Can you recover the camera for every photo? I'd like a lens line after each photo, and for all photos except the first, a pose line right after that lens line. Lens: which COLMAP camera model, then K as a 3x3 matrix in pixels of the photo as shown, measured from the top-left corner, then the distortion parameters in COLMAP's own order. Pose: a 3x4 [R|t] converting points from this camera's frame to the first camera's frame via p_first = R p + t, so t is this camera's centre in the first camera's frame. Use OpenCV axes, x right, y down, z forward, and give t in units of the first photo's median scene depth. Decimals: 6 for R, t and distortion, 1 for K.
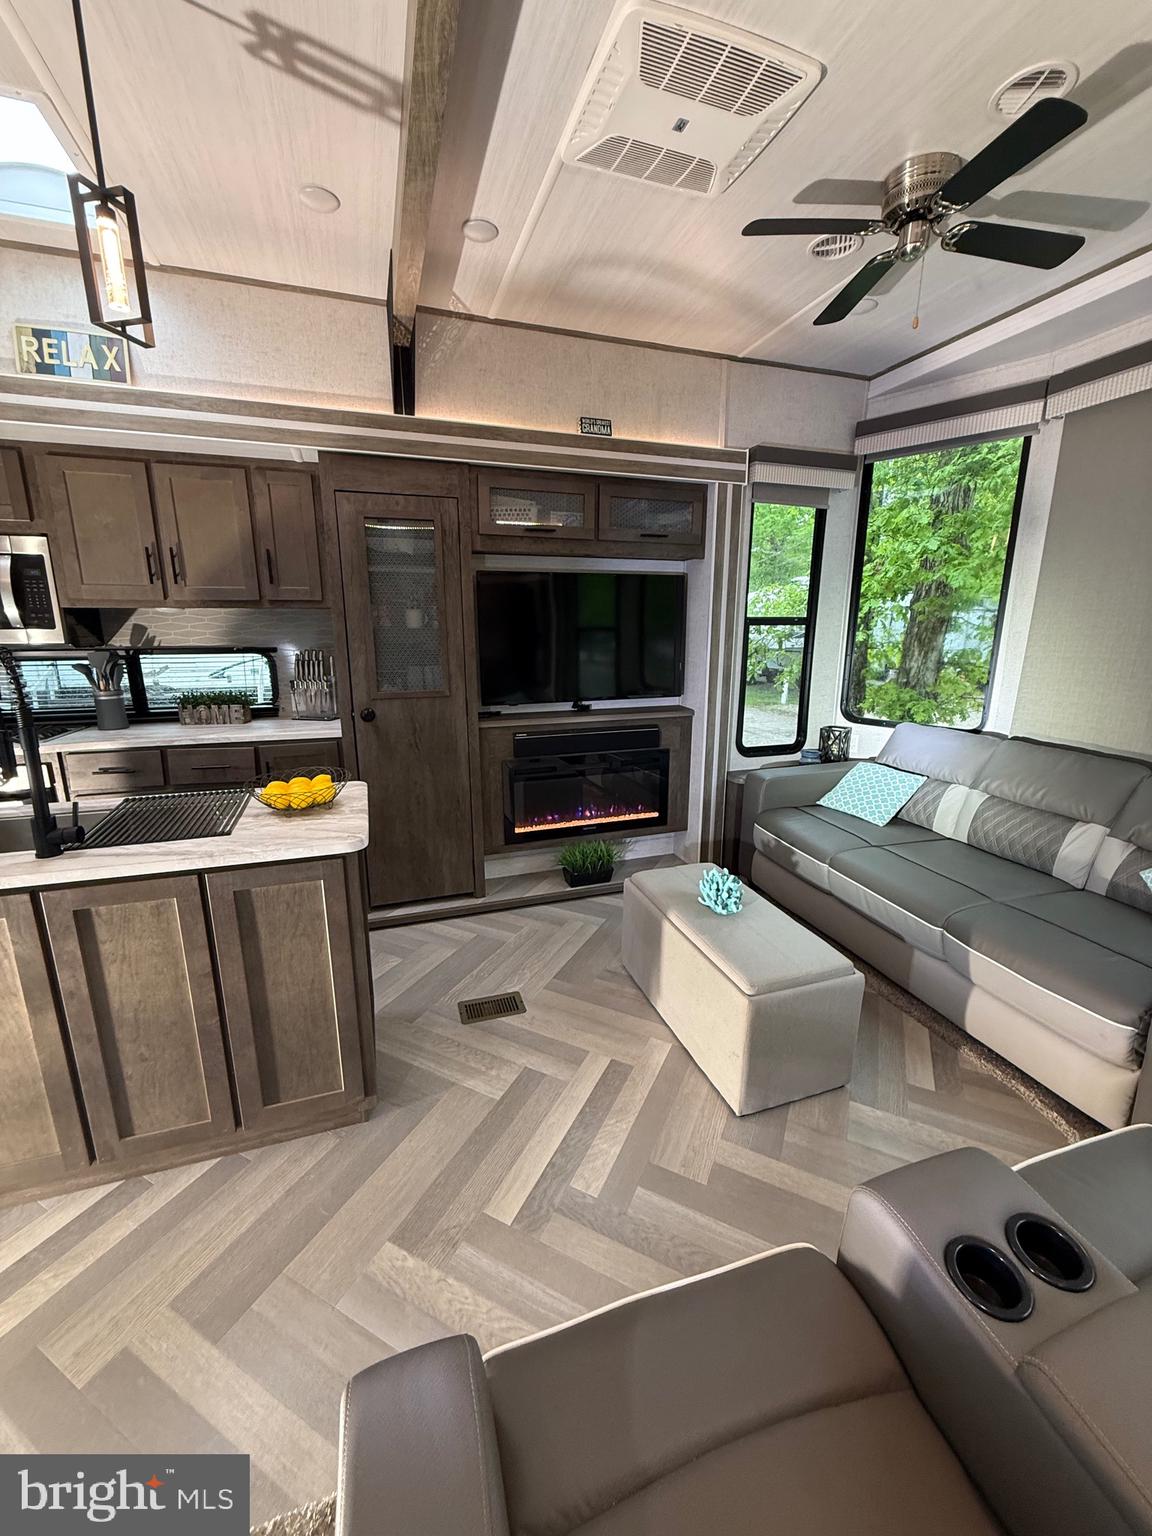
lens RADIAL K [[609.9, 0, 576.1], [0, 609.9, 764.7], [0, 0, 1]] dist [0.001524, -0.001024]
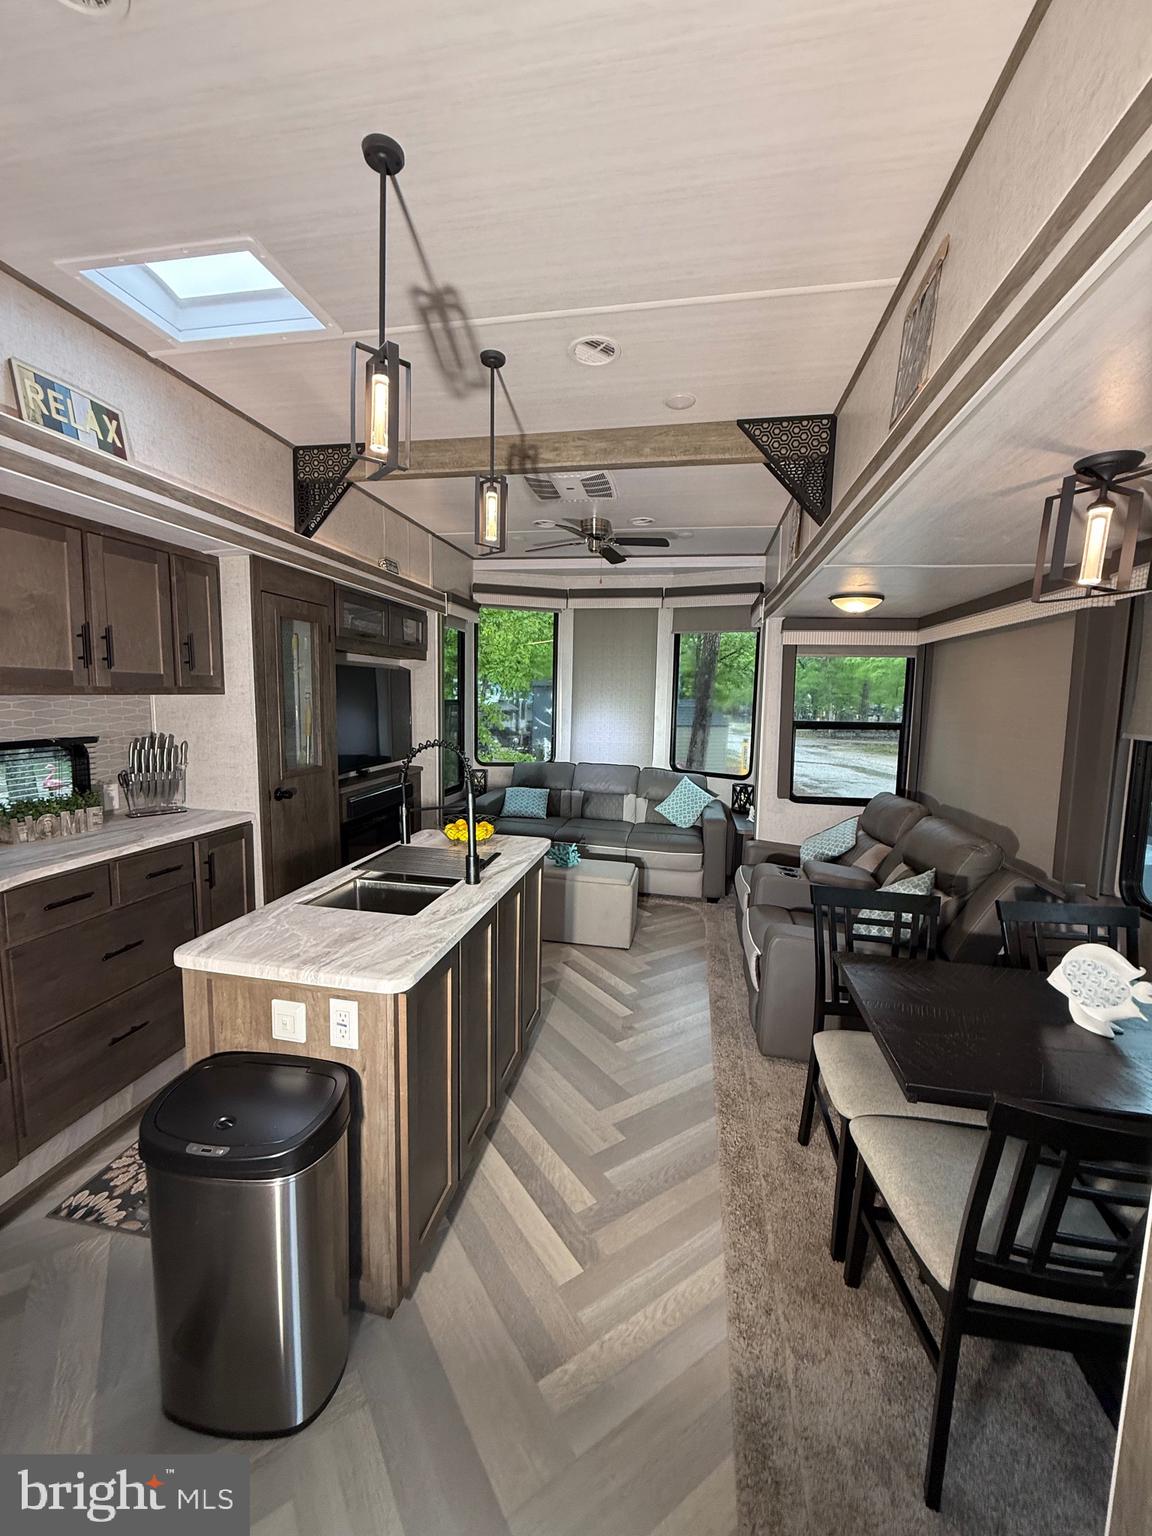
lens RADIAL K [[609.9, 0, 575.3], [0, 609.9, 763.6], [0, 0, 1]] dist [0.001524, -0.001024]
pose [[0.494609, -0.090216, 0.864421, -1.066344], [0.178327, 0.983971, 0.000656, -0.045427], [-0.850624, 0.153825, 0.502769, 0.023047]]
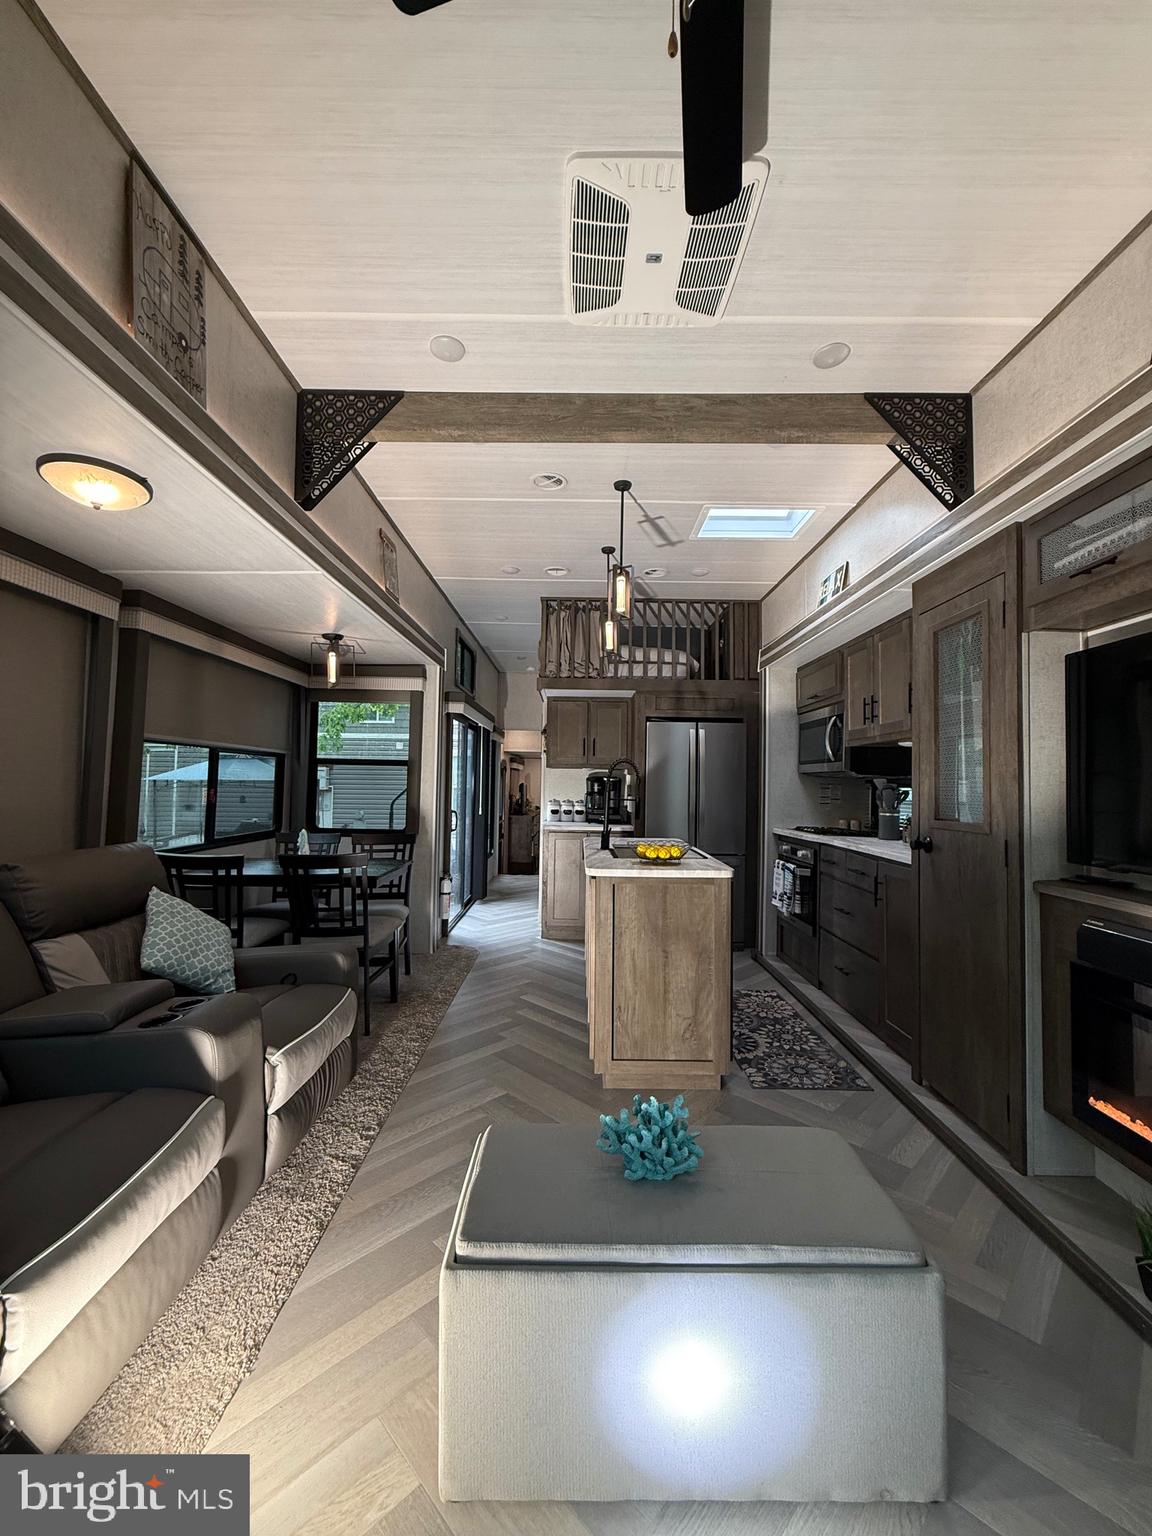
lens RADIAL K [[609.9, 0, 576.1], [0, 609.9, 758.2], [0, 0, 1]] dist [0.001524, -0.001024]
pose [[-0.318438, -0.045902, -0.946832, 0.703283], [-0.234436, 0.971613, 0.031742, -0.120350], [0.918497, 0.232080, -0.320159, 0.840083]]
